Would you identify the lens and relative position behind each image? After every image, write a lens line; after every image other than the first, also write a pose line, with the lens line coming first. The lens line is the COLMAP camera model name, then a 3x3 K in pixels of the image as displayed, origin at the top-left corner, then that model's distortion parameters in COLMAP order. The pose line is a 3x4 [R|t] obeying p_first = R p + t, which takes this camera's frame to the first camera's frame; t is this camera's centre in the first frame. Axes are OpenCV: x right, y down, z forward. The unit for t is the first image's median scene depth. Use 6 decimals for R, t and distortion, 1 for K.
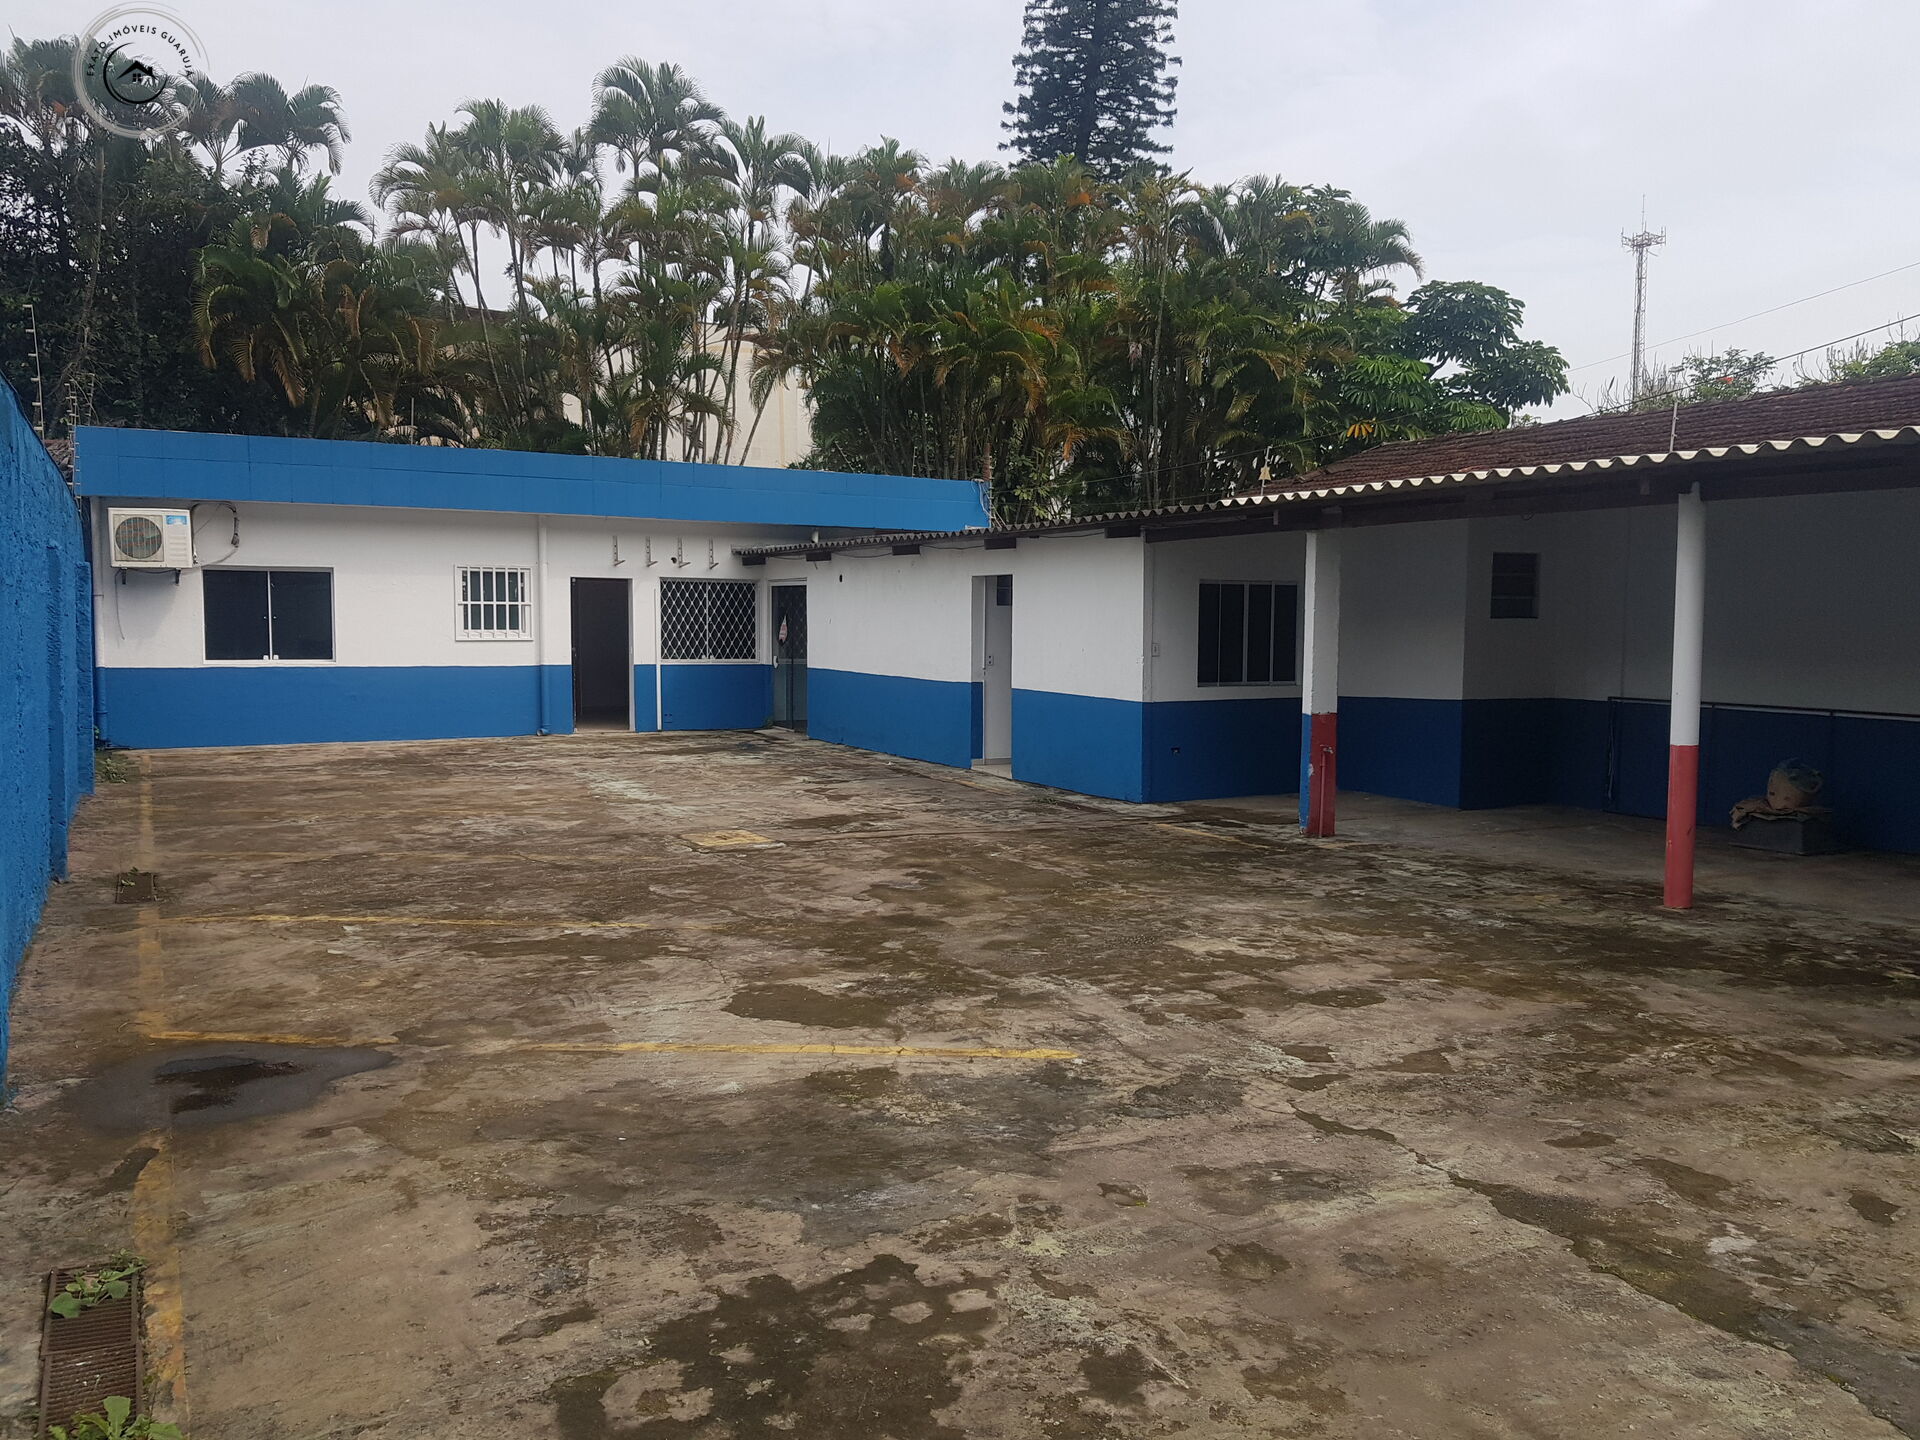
lens RADIAL K [[1506.2, 0, 959.4], [0, 1506.2, 753.0], [0, 0, 1]] dist [0.063528, -0.104764]
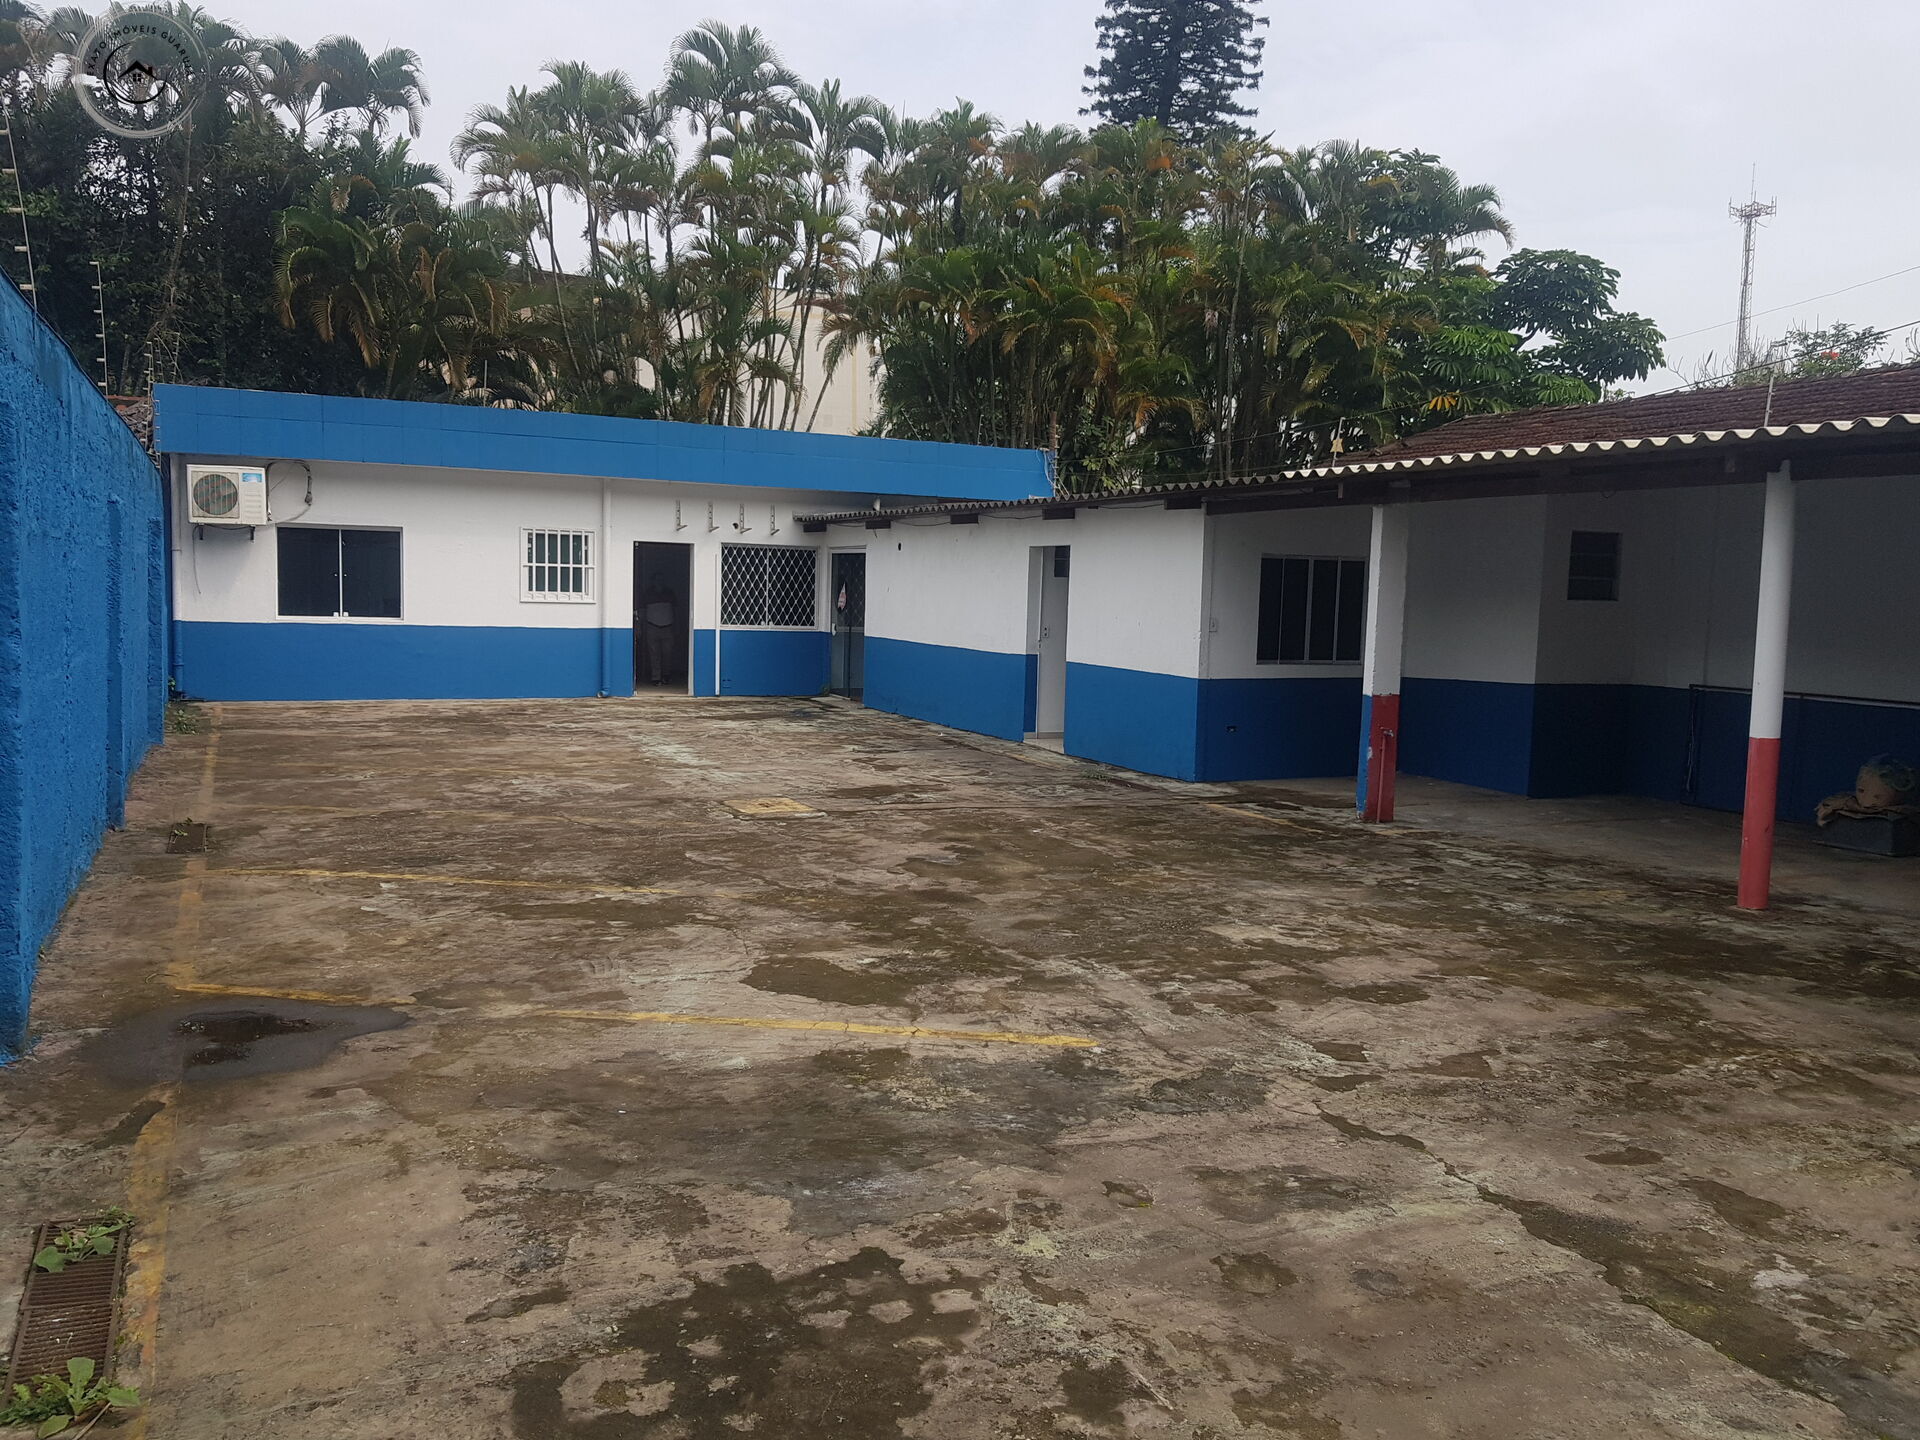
lens RADIAL K [[1506.2, 0, 928.3], [0, 1506.2, 748.4], [0, 0, 1]] dist [0.063528, -0.104764]
pose [[0.997526, 0.026437, -0.065134, 0.008803], [-0.025364, 0.999530, 0.017237, -0.000774], [0.065559, -0.015542, 0.997728, 0.009764]]
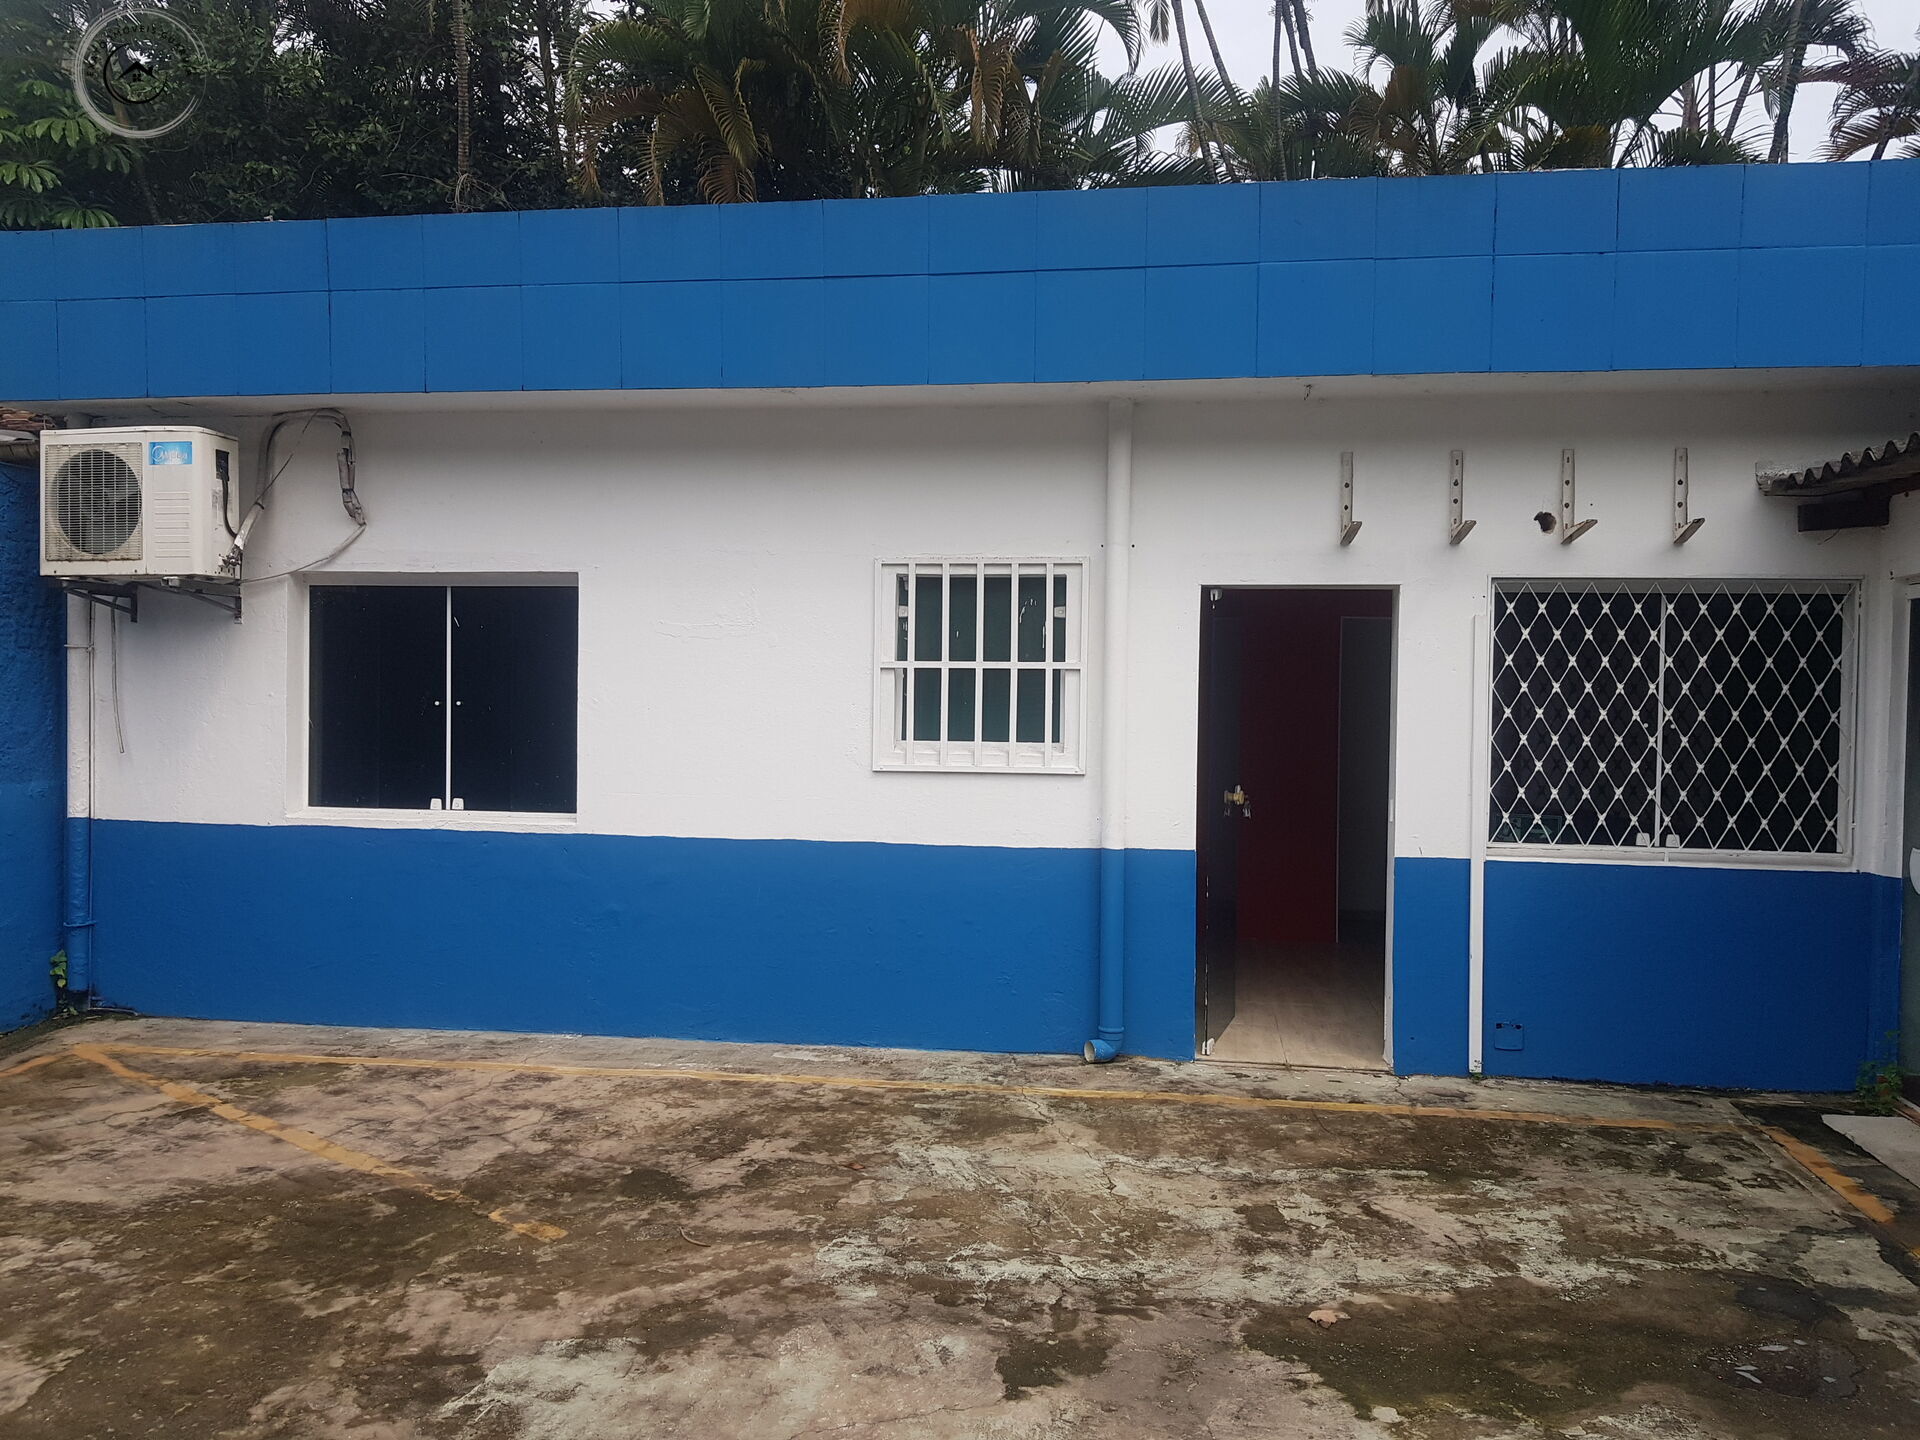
lens RADIAL K [[1497.3, 0, 962.2], [0, 1497.3, 740.2], [0, 0, 1]] dist [0.010375, -0.017225]
pose [[0.795769, 0.017192, -0.605356, -0.117031], [-0.062396, 0.996605, -0.053718, -0.071483], [0.602377, 0.080519, 0.794140, 0.822365]]
